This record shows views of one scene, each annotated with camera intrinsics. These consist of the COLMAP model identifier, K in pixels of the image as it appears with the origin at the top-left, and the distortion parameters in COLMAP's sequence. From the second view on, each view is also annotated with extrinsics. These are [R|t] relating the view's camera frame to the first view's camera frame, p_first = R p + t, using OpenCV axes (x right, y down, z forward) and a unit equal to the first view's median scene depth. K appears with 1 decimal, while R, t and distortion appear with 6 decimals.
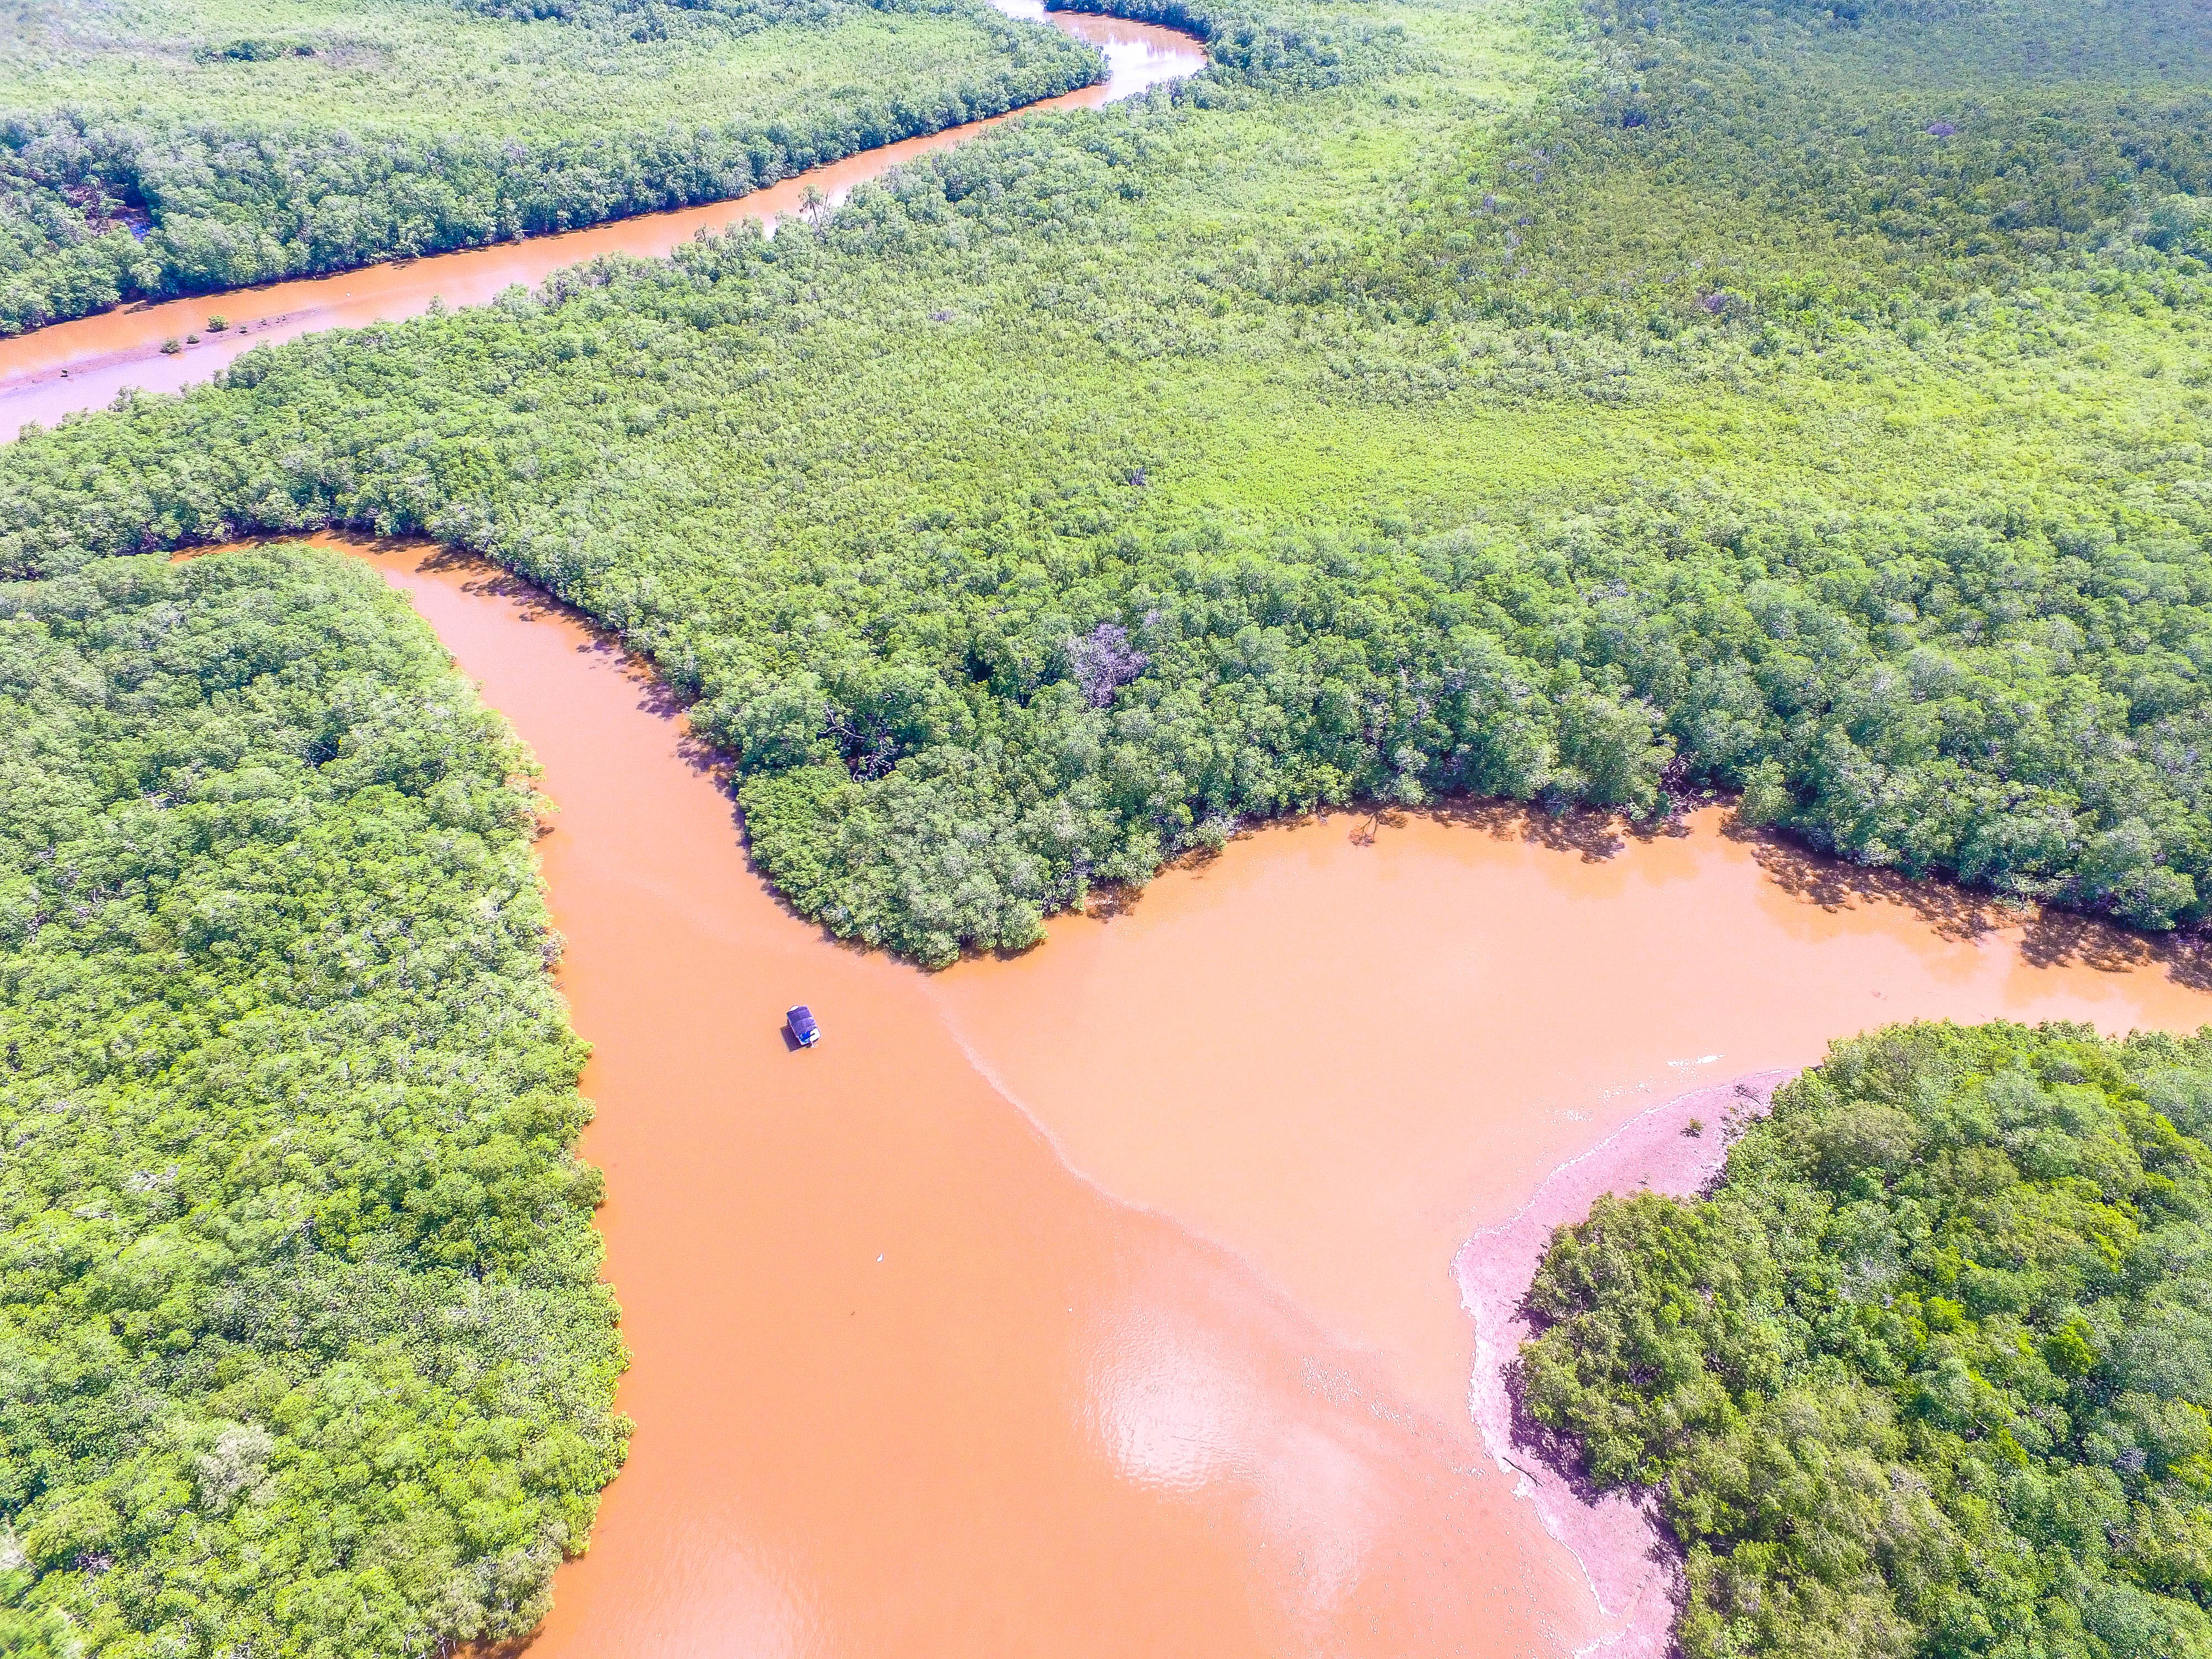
lens RADIAL K [[1268.4, 0, 1106.2], [0, 1268.4, 783.8], [0, 0, 1]] dist [-0.012982, 0.020169]
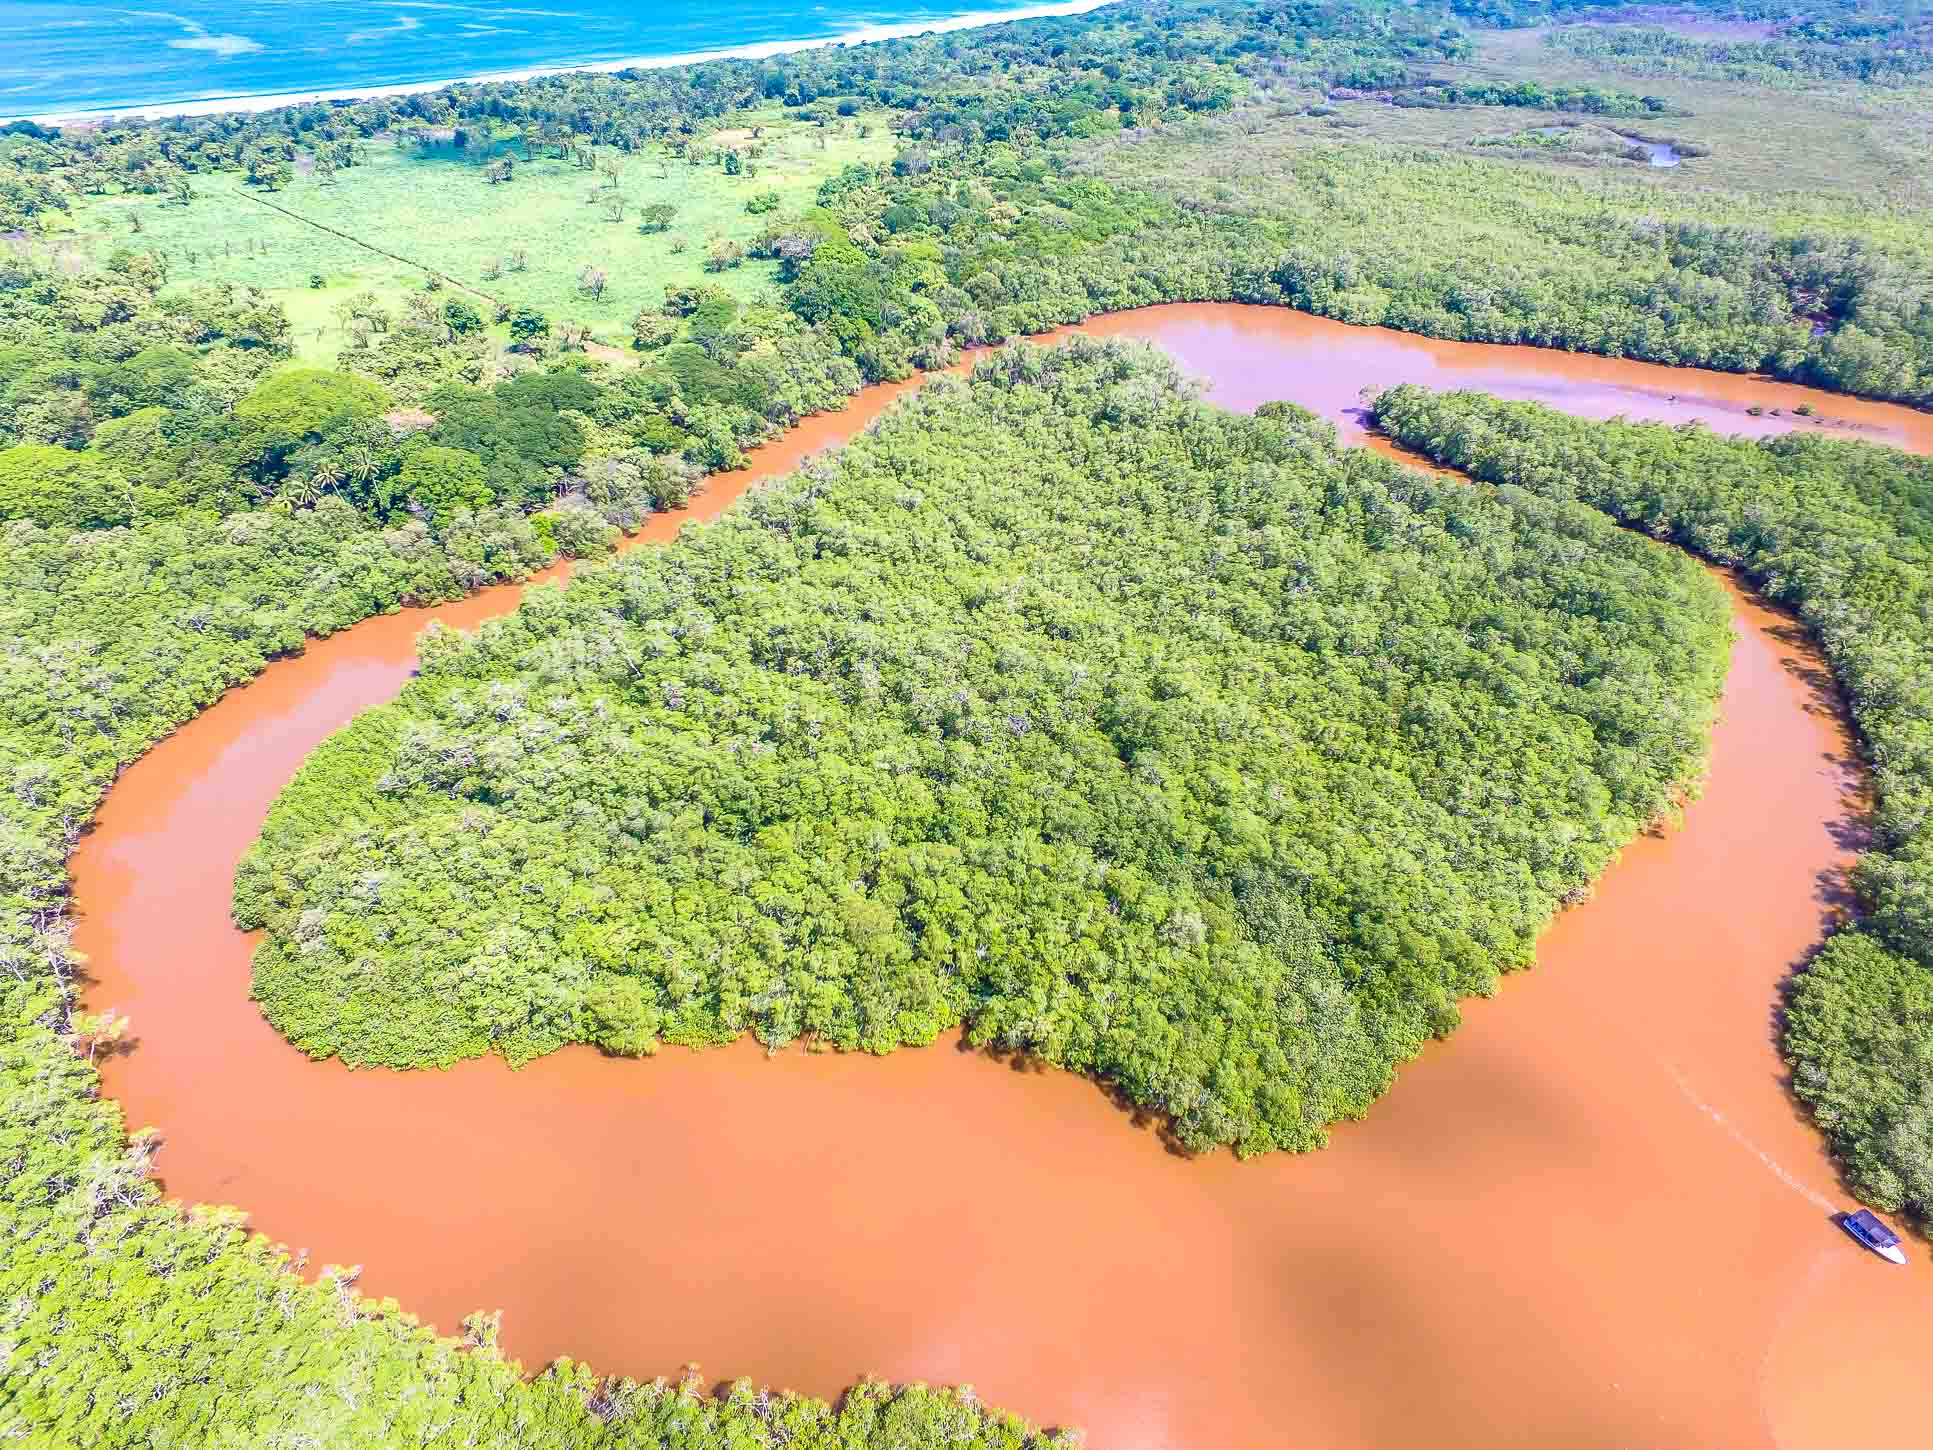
lens RADIAL K [[1108.4, 0, 966.6], [0, 1108.4, 685.1], [0, 0, 1]] dist [-0.012982, 0.020169]
pose [[0.266331, 0.555823, -0.787483, 0.082829], [-0.639127, 0.713395, 0.287374, 0.040959], [0.721515, 0.426766, 0.545240, -0.045935]]
